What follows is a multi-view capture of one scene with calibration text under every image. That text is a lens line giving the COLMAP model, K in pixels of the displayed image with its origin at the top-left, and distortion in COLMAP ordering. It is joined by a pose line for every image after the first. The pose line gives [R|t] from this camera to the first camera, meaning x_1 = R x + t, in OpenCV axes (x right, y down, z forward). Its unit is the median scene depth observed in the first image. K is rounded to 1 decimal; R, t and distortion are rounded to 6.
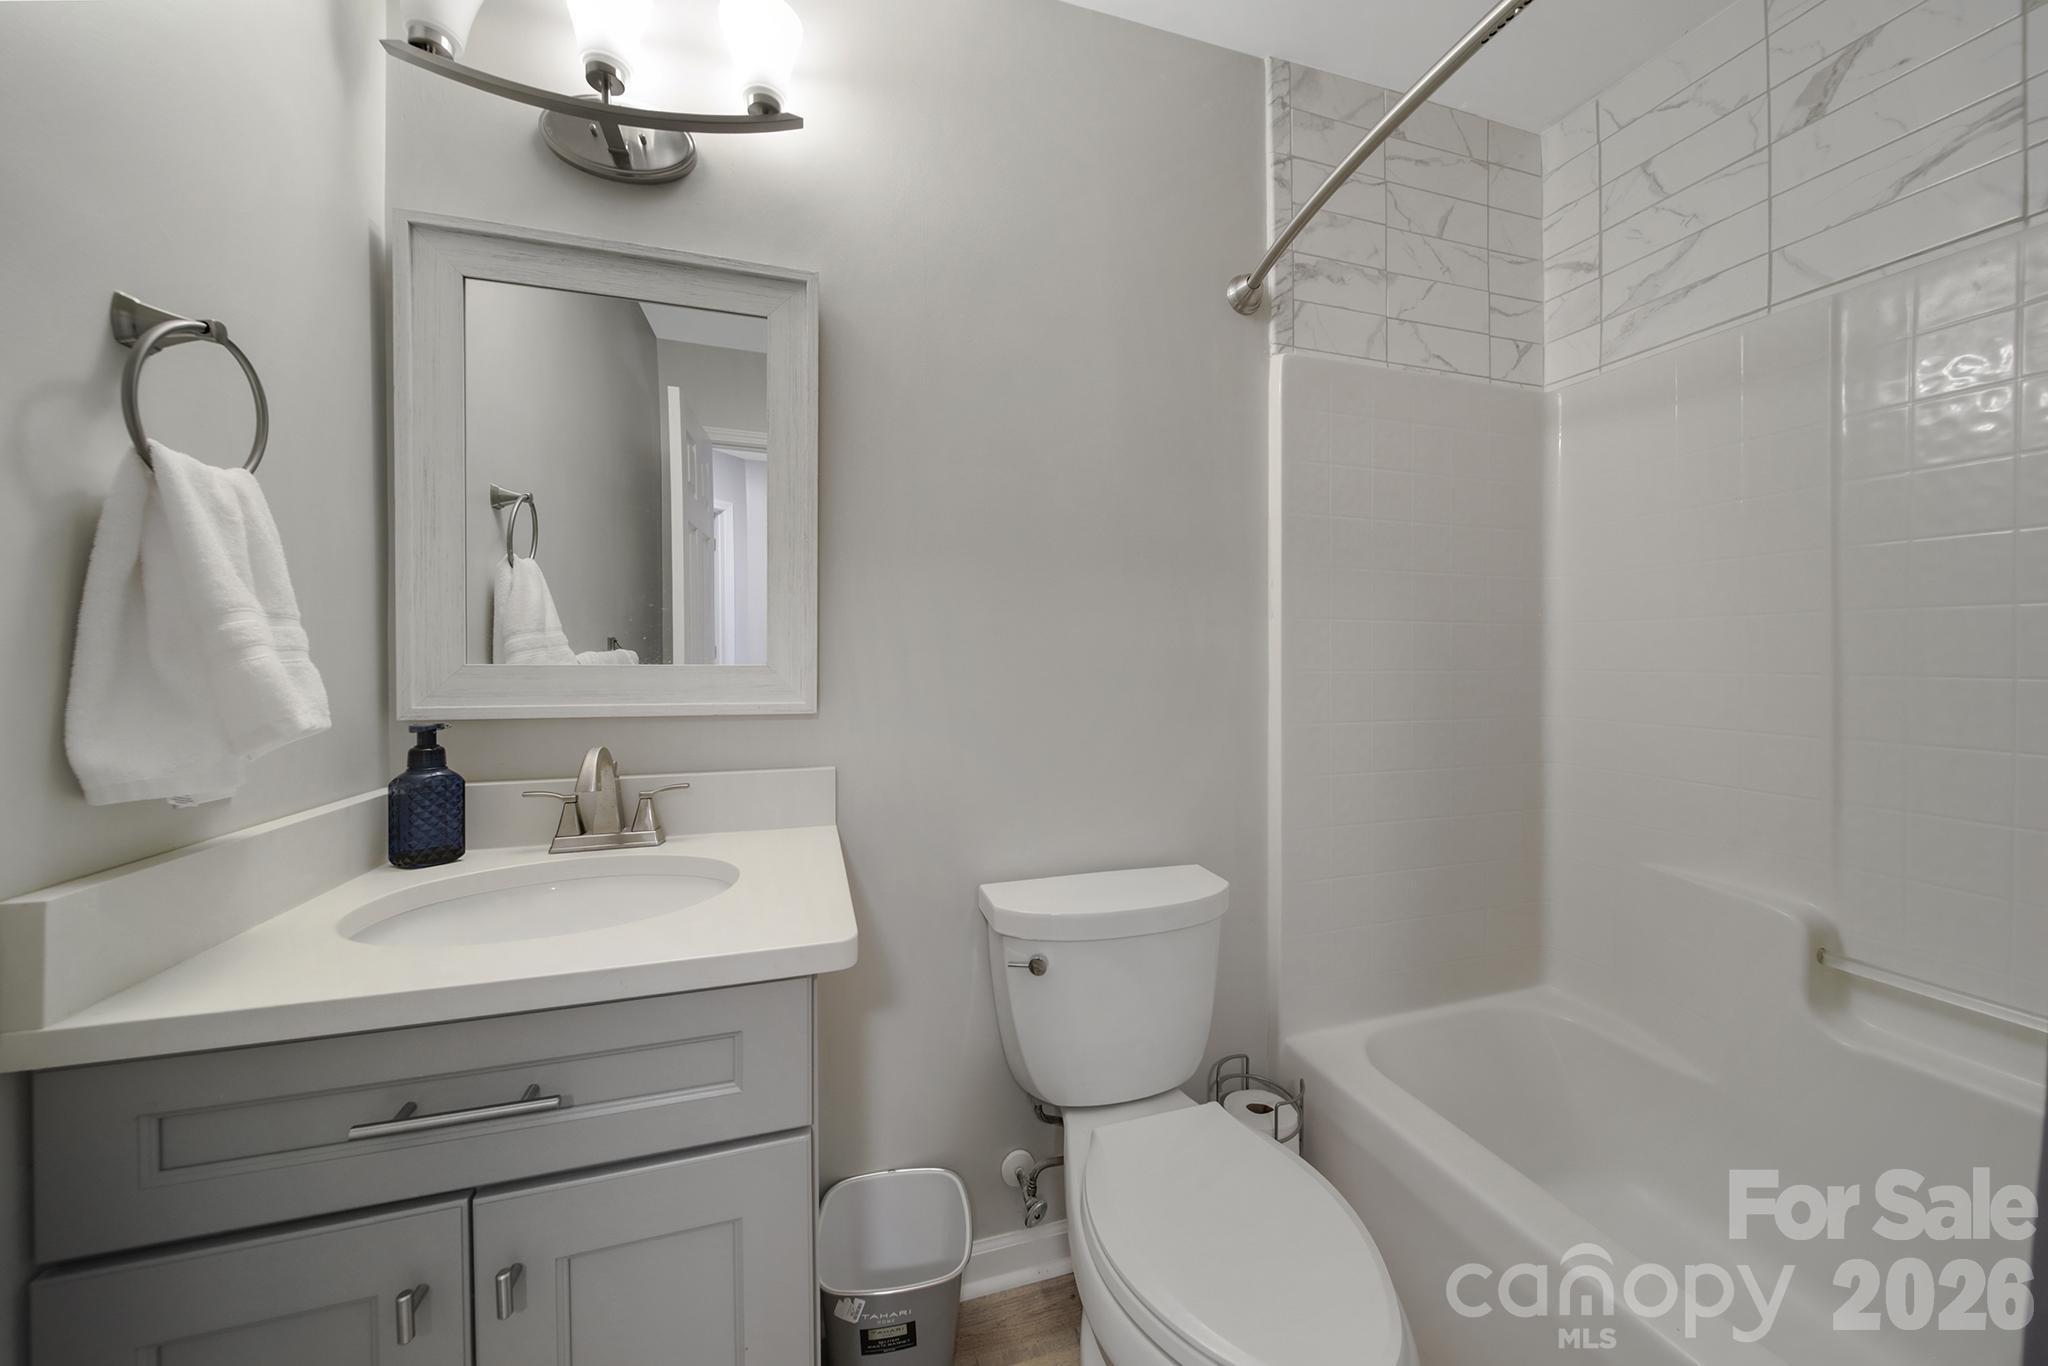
lens RADIAL K [[715.8, 0, 1025.1], [0, 715.8, 683.1], [0, 0, 1]] dist [-0.002164, -0.000974]
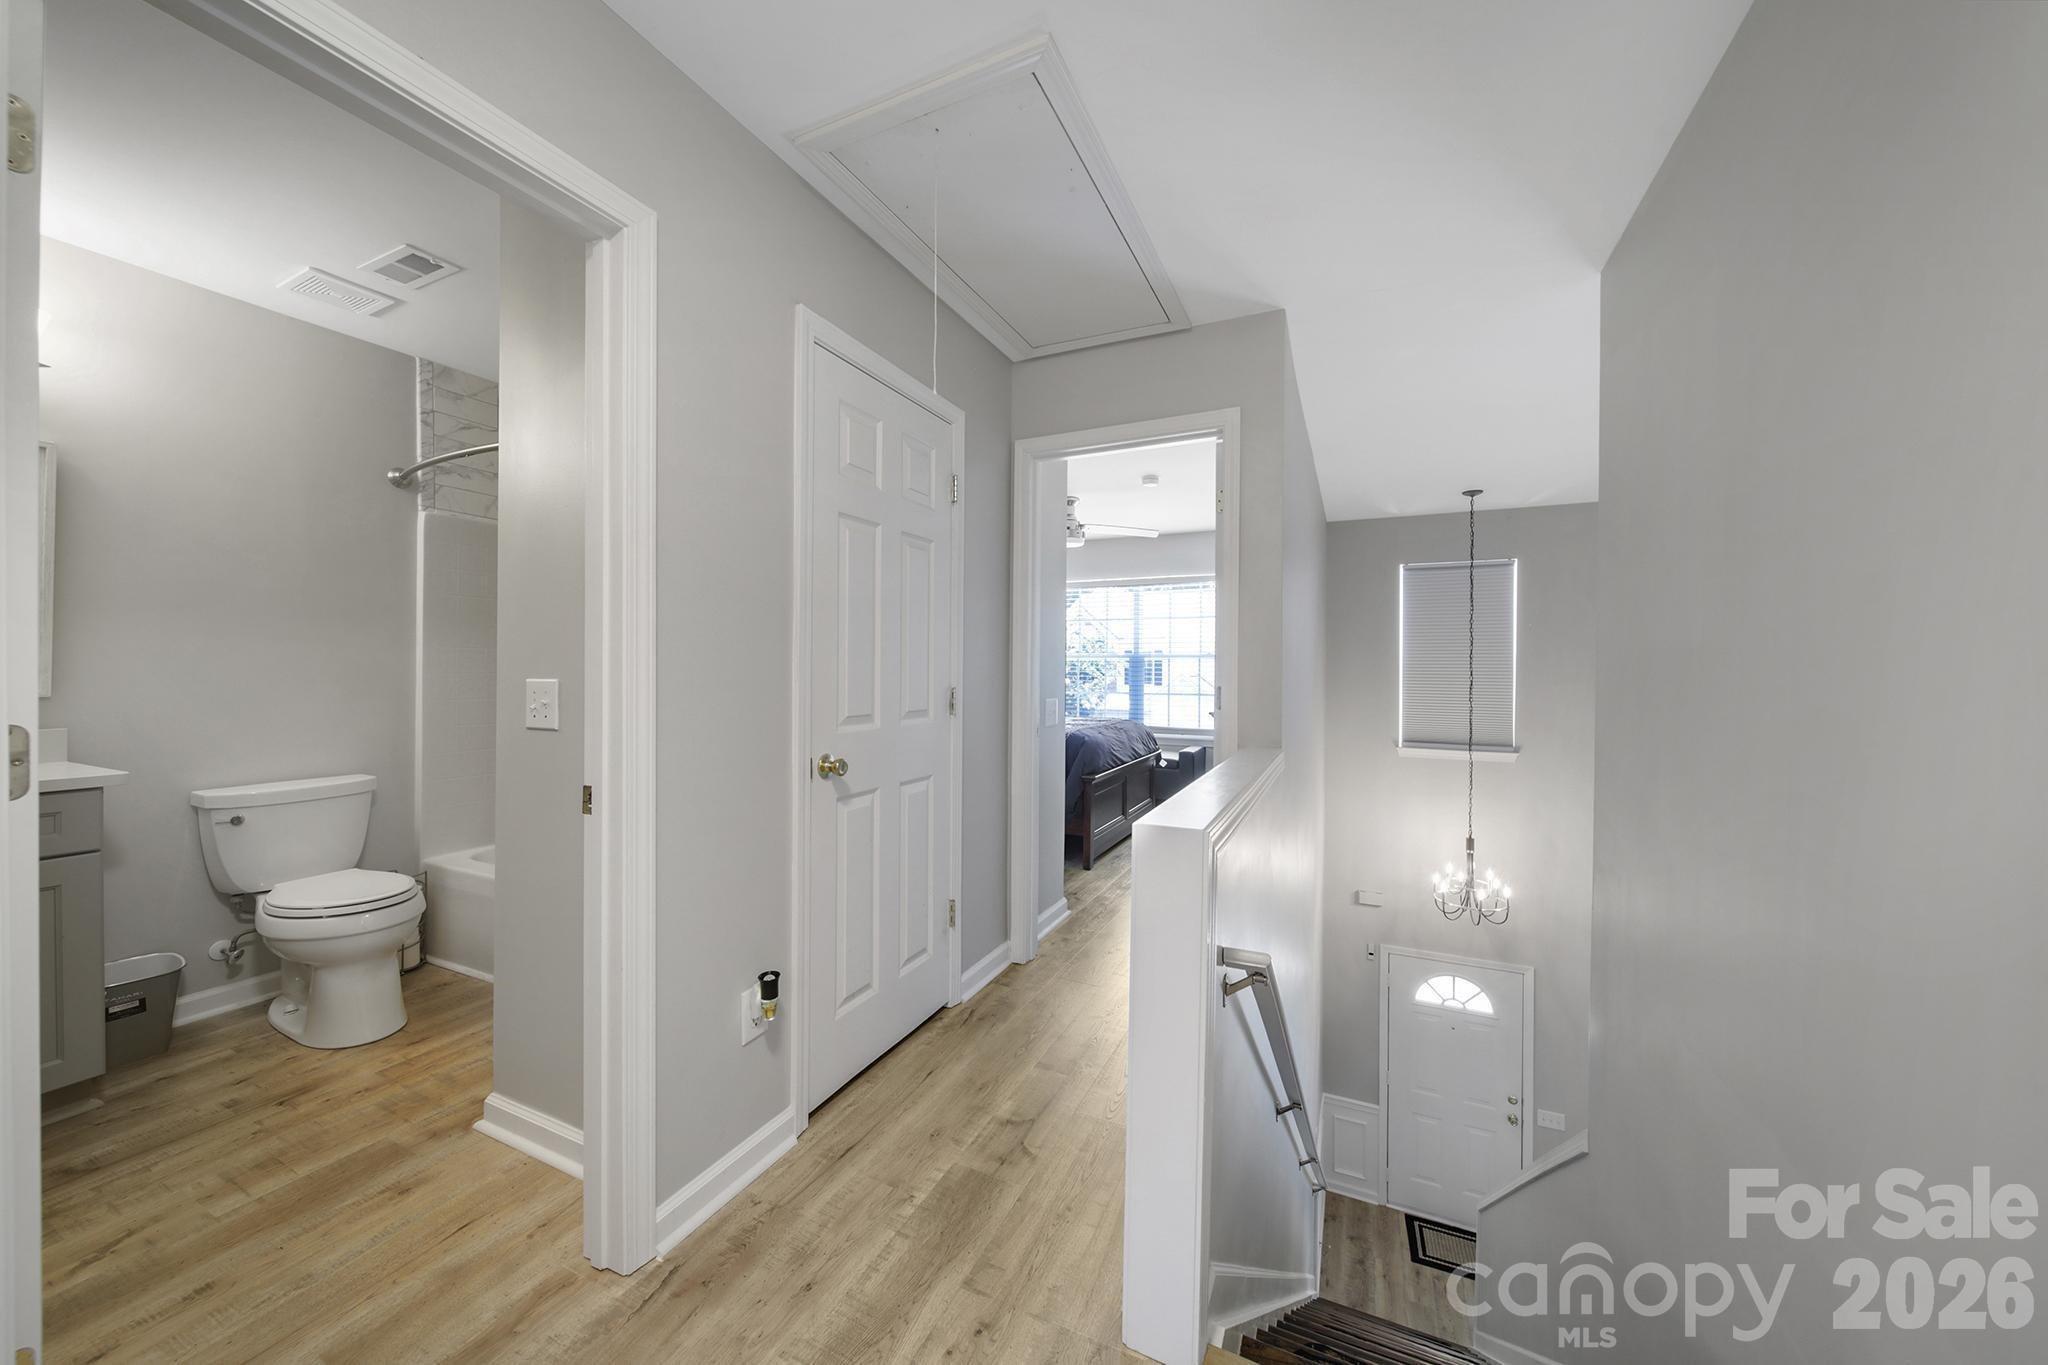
lens RADIAL K [[715.8, 0, 1025.2], [0, 715.8, 672.5], [0, 0, 1]] dist [-0.002164, -0.000974]
pose [[0.675674, 0.004496, 0.737187, 0.028108], [-0.003252, 0.999990, -0.003119, -0.017059], [-0.737194, -0.000290, 0.675681, -1.541445]]
